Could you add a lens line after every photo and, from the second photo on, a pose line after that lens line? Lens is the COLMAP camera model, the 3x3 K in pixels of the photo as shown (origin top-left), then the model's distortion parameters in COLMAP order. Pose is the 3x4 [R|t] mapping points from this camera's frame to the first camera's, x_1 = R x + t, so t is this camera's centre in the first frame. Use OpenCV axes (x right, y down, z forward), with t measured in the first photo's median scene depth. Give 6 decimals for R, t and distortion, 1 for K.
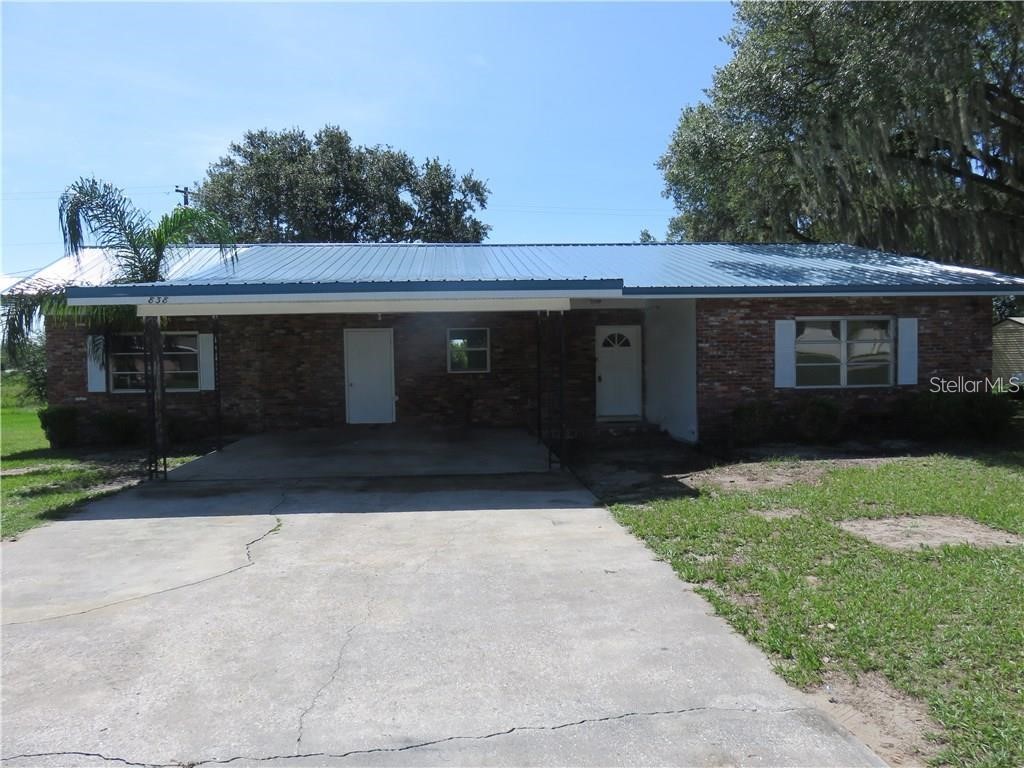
lens RADIAL K [[754.8, 0, 511.9], [0, 754.8, 382.7], [0, 0, 1]] dist [-0.008835, -0.003718]
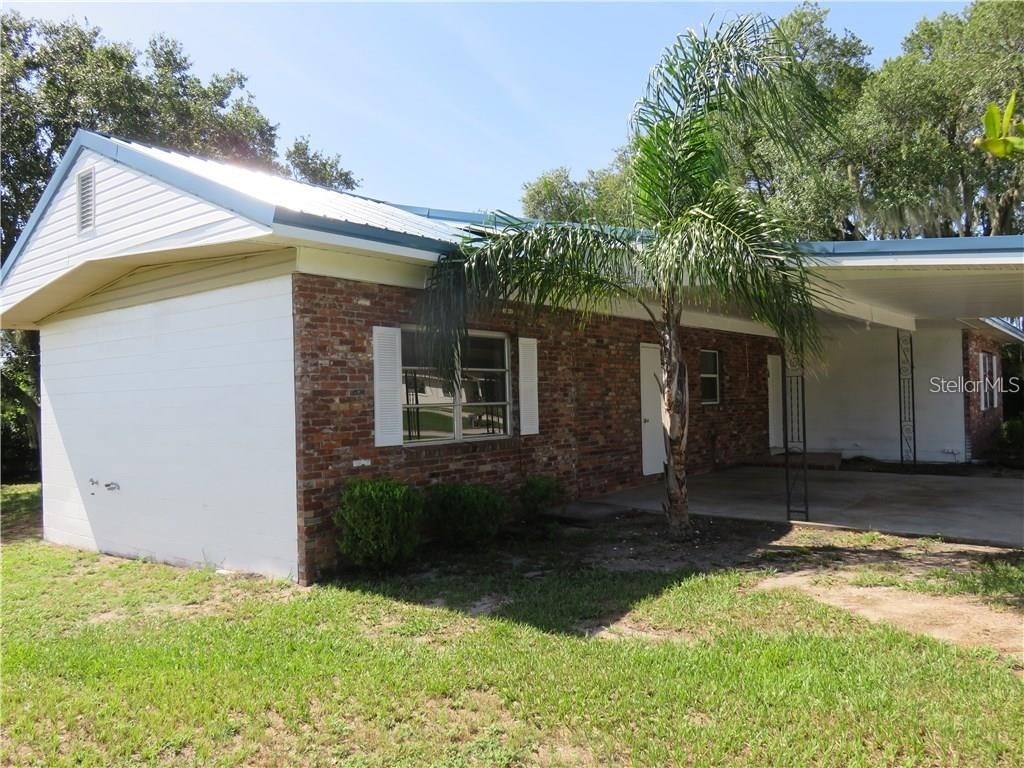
lens RADIAL K [[754.8, 0, 512.2], [0, 754.8, 385.5], [0, 0, 1]] dist [-0.008835, -0.003718]
pose [[0.684031, 0.012451, 0.729347, -0.832243], [0.038585, 0.997837, -0.053222, 0.002423], [-0.728432, 0.064547, 0.682071, 0.606260]]
